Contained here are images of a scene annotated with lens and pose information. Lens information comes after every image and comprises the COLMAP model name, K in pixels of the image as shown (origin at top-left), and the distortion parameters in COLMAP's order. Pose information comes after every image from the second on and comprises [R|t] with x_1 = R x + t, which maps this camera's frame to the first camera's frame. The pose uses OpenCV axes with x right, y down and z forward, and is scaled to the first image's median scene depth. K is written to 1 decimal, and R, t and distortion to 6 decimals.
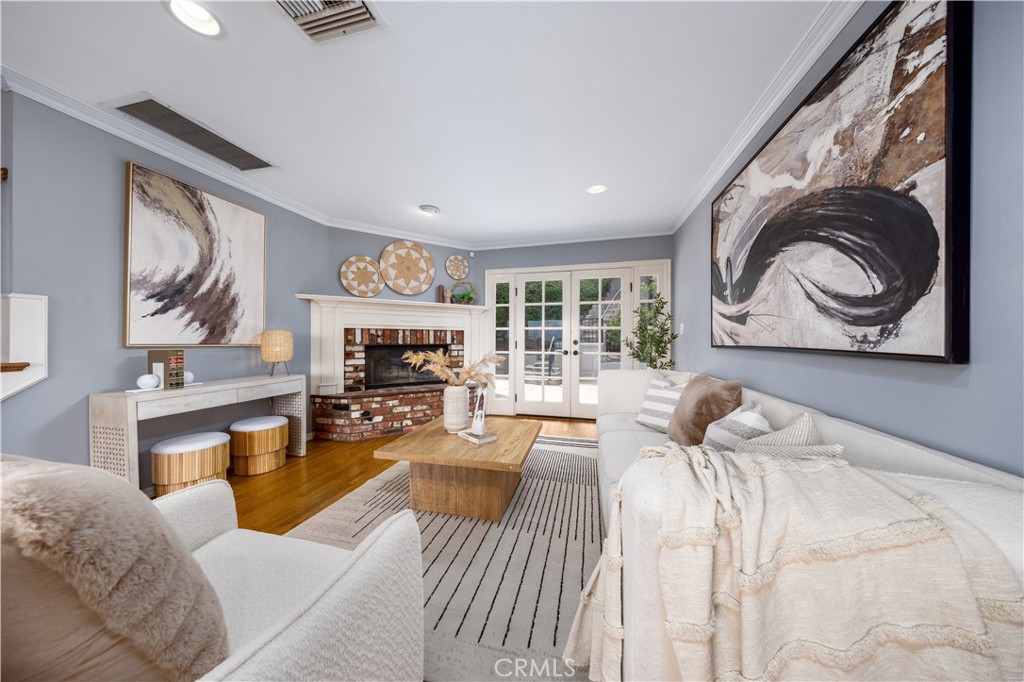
lens RADIAL K [[314.1, 0, 500.9], [0, 314.1, 342.4], [0, 0, 1]] dist [-0.000827, -0.000430]
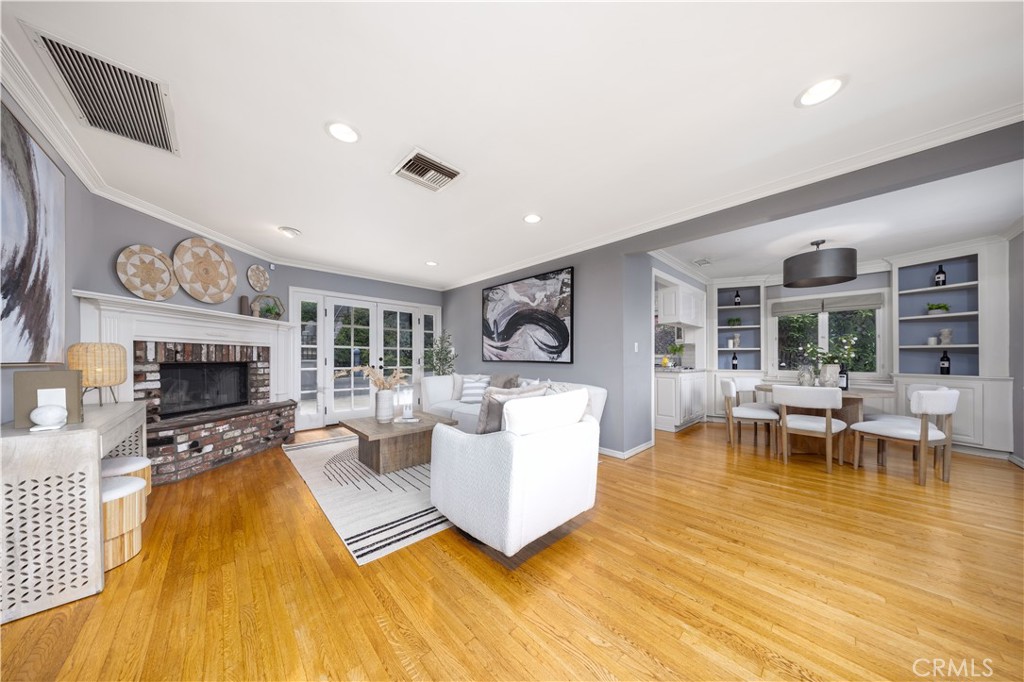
lens RADIAL K [[306.6, 0, 512.3], [0, 306.6, 359.2], [0, 0, 1]] dist [0.005164, -0.000536]
pose [[0.541649, -0.001509, 0.840604, -0.979618], [0.002146, 0.999998, 0.000413, 0.000500], [-0.840602, 0.001580, 0.541651, -0.237613]]
